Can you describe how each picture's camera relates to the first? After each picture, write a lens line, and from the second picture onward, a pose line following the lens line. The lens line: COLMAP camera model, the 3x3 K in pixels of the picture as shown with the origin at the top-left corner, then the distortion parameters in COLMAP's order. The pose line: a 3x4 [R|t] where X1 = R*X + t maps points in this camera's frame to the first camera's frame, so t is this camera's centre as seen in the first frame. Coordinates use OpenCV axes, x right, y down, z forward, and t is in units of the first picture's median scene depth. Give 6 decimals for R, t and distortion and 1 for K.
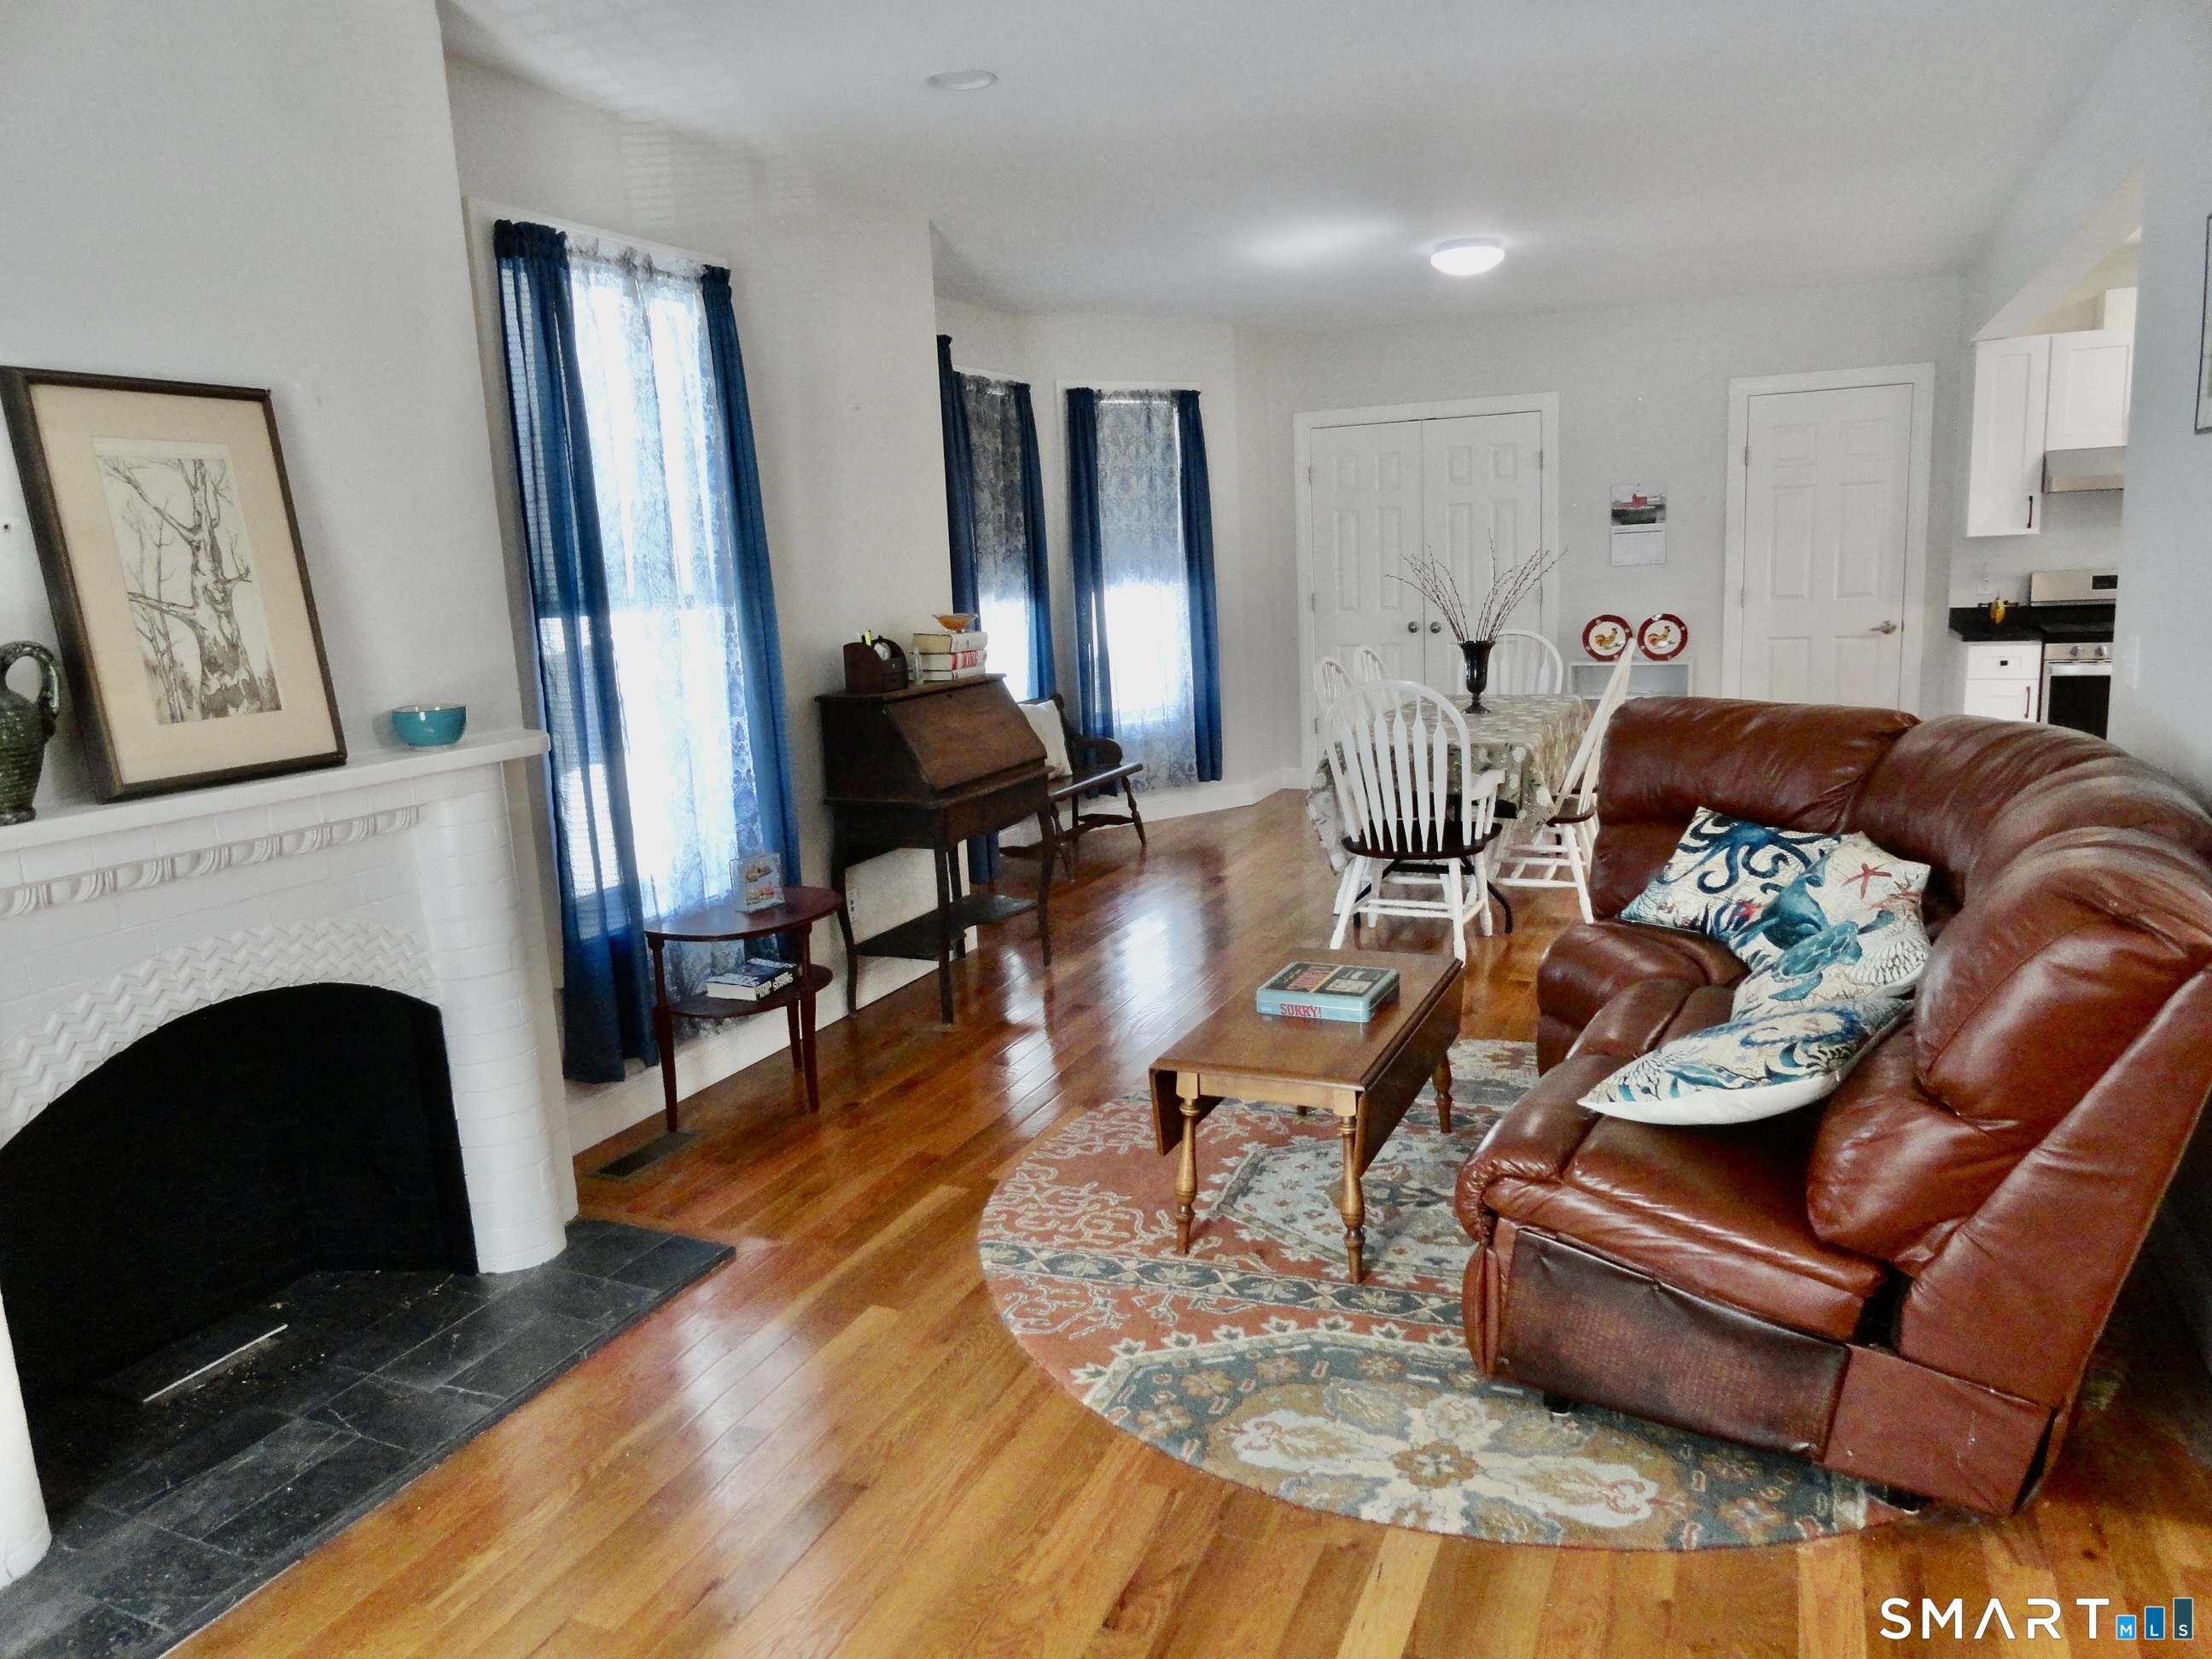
lens RADIAL K [[1506.5, 0, 1122.9], [0, 1506.5, 836.8], [0, 0, 1]] dist [-0.008714, 0.007700]
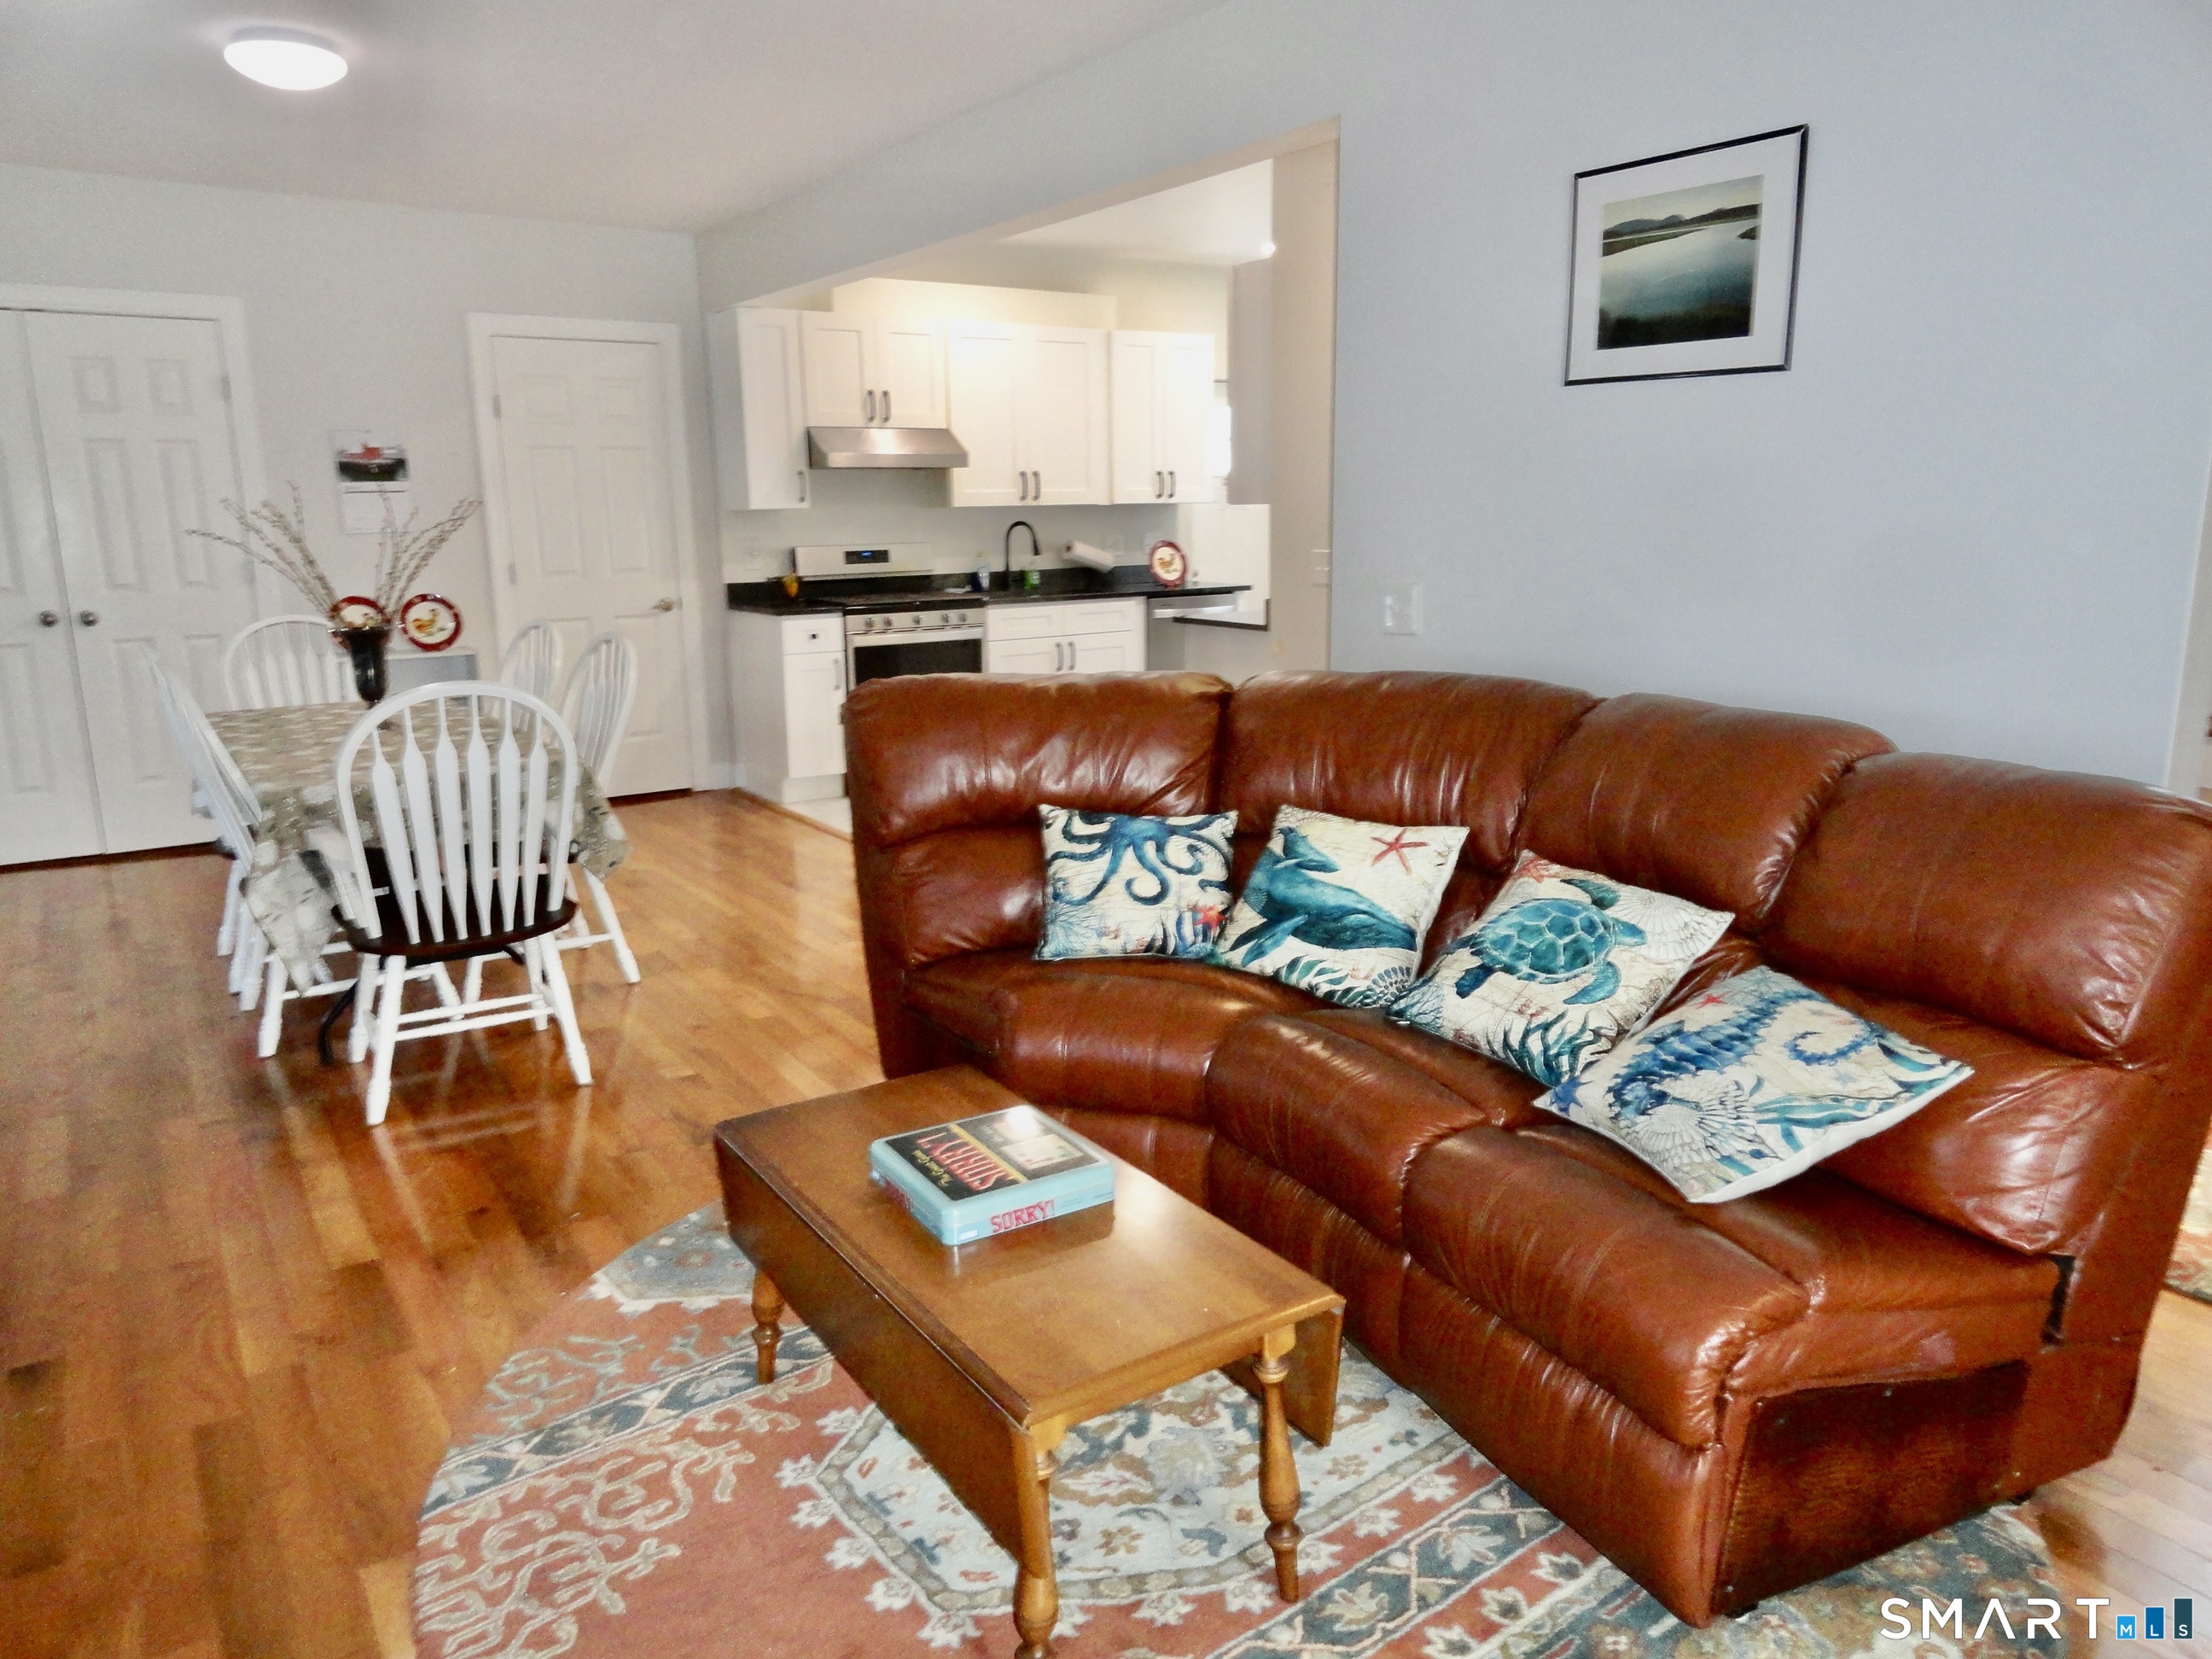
lens RADIAL K [[1506.5, 0, 1100.0], [0, 1506.5, 833.7], [0, 0, 1]] dist [-0.008714, 0.007700]
pose [[0.538183, -0.141140, 0.830927, -0.366630], [0.141016, 0.987061, 0.076326, -0.081404], [-0.830948, 0.076097, 0.551122, 0.684803]]
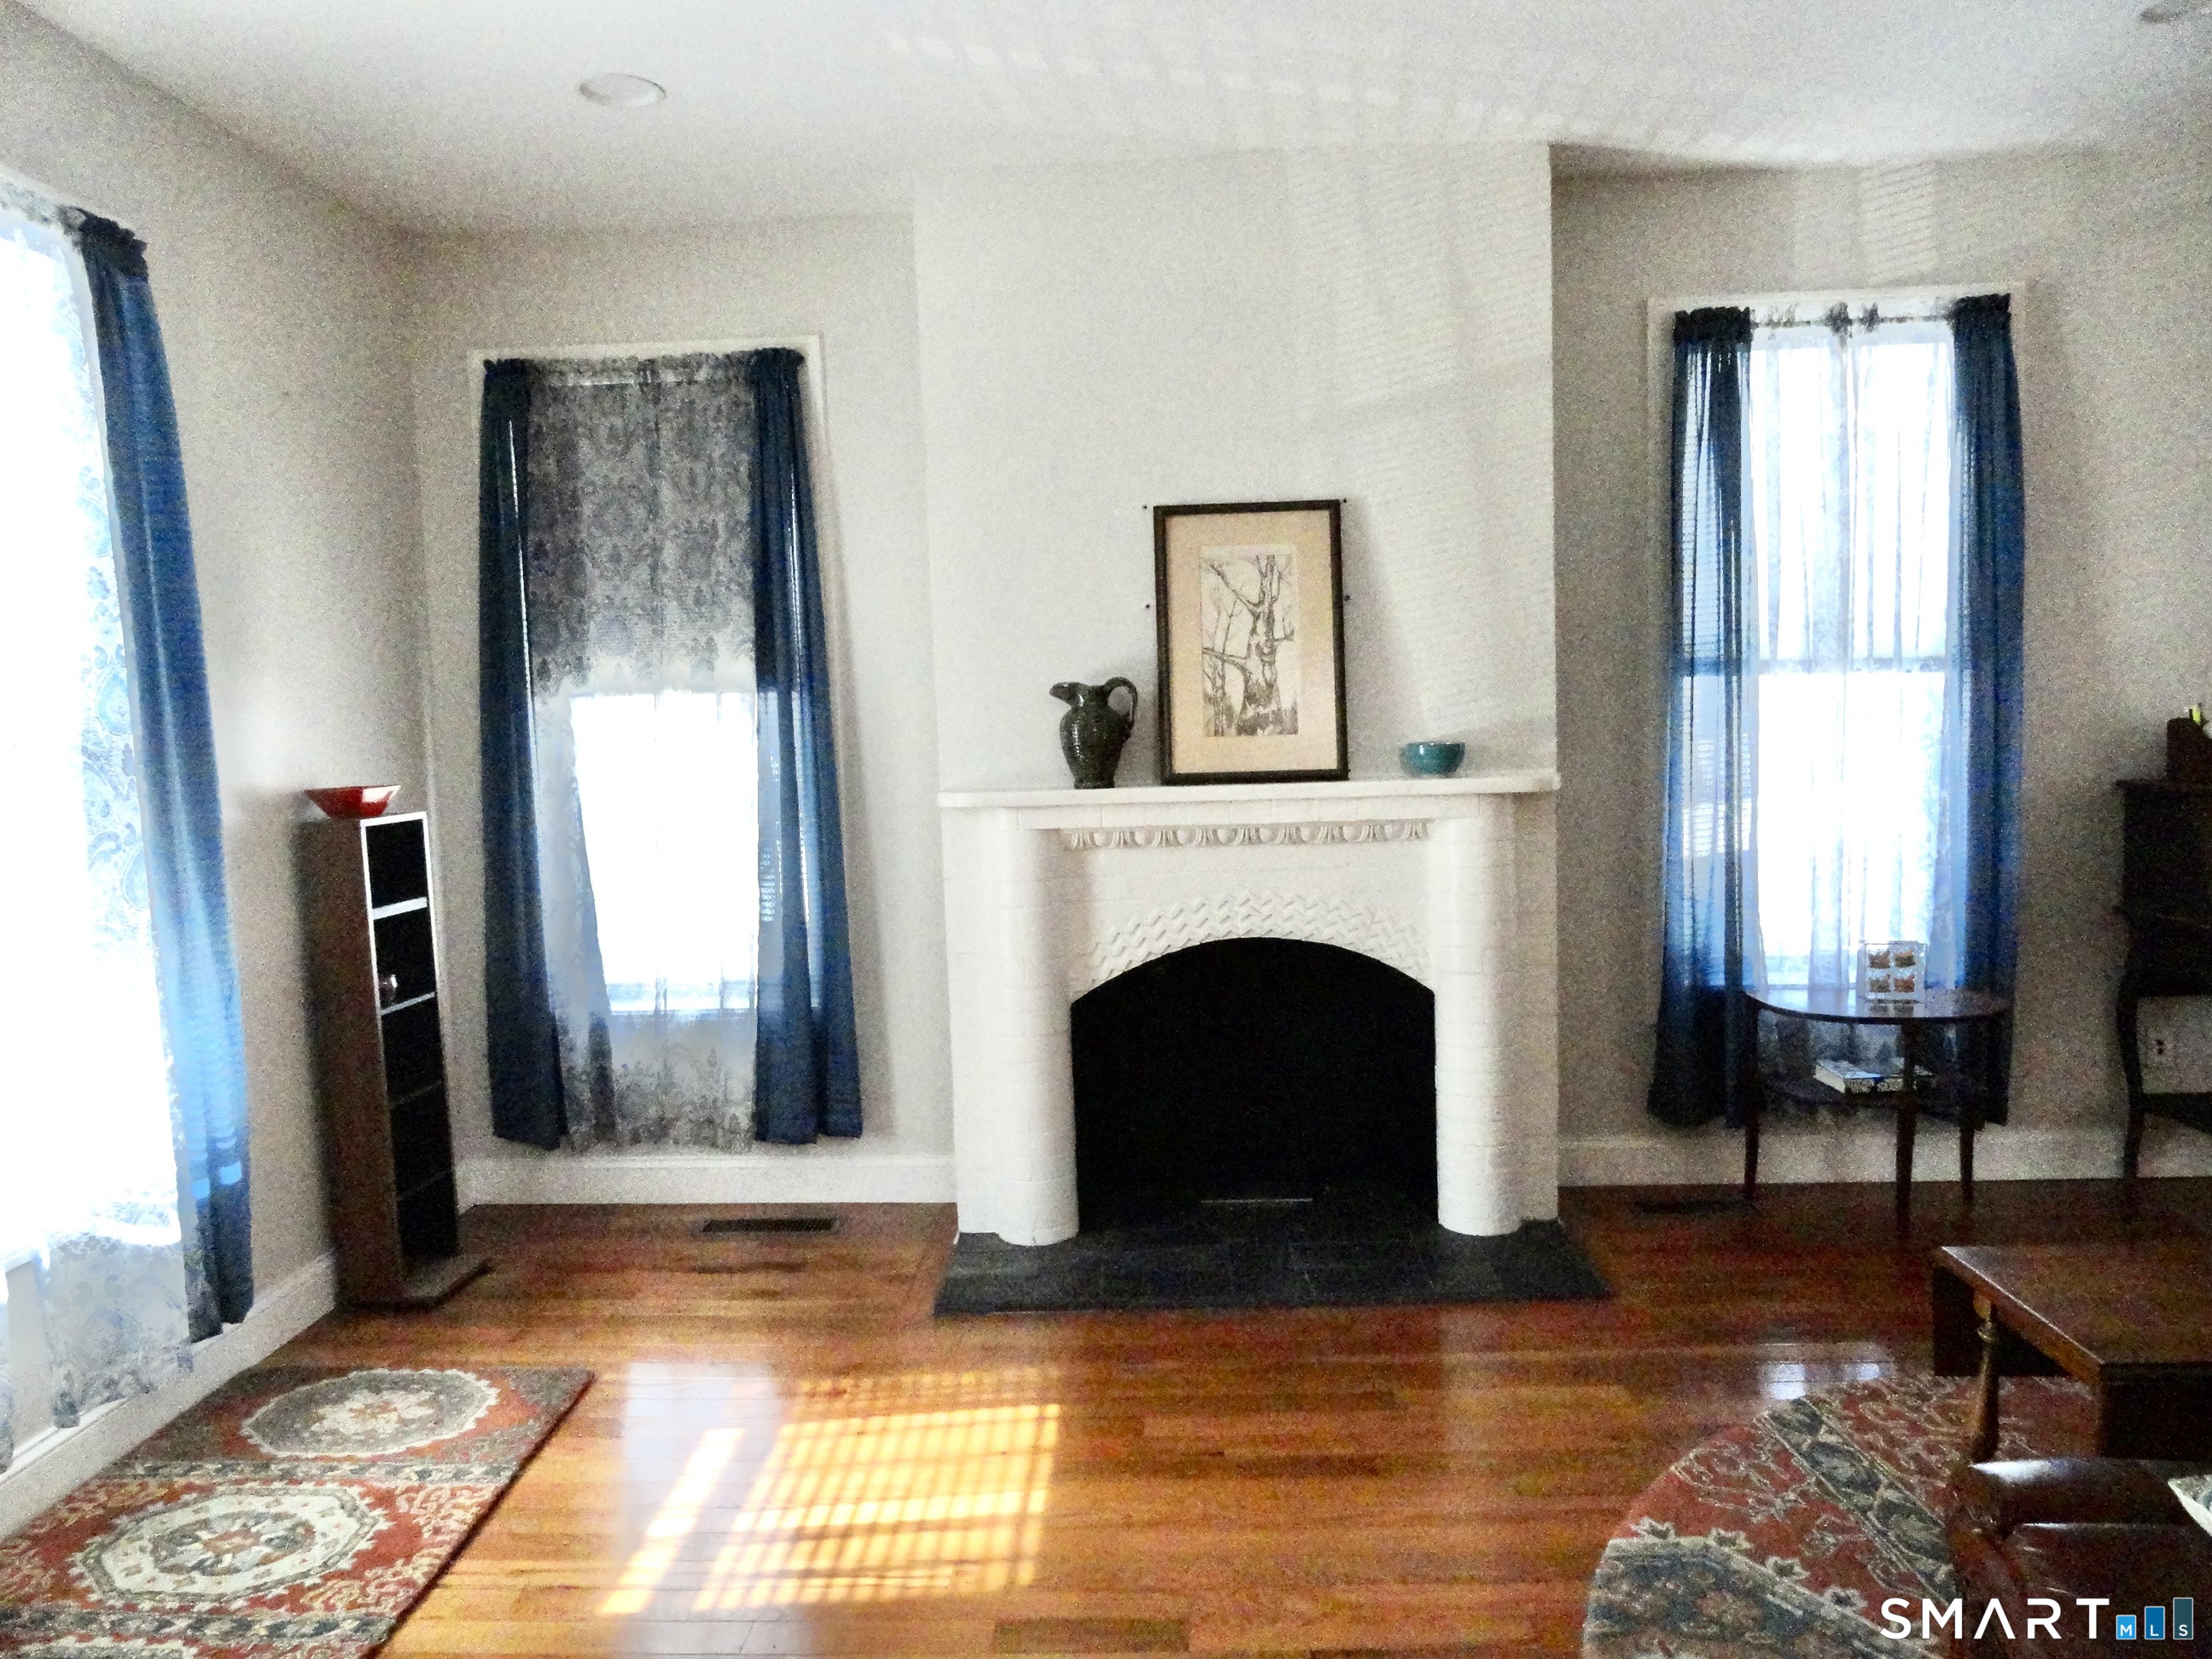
lens RADIAL K [[1506.5, 0, 1112.1], [0, 1506.5, 846.6], [0, 0, 1]] dist [-0.008714, 0.007700]
pose [[0.360006, 0.114659, -0.925878, 0.561686], [-0.155718, 0.985883, 0.061542, -0.035610], [0.919863, 0.122020, 0.372778, 0.298478]]
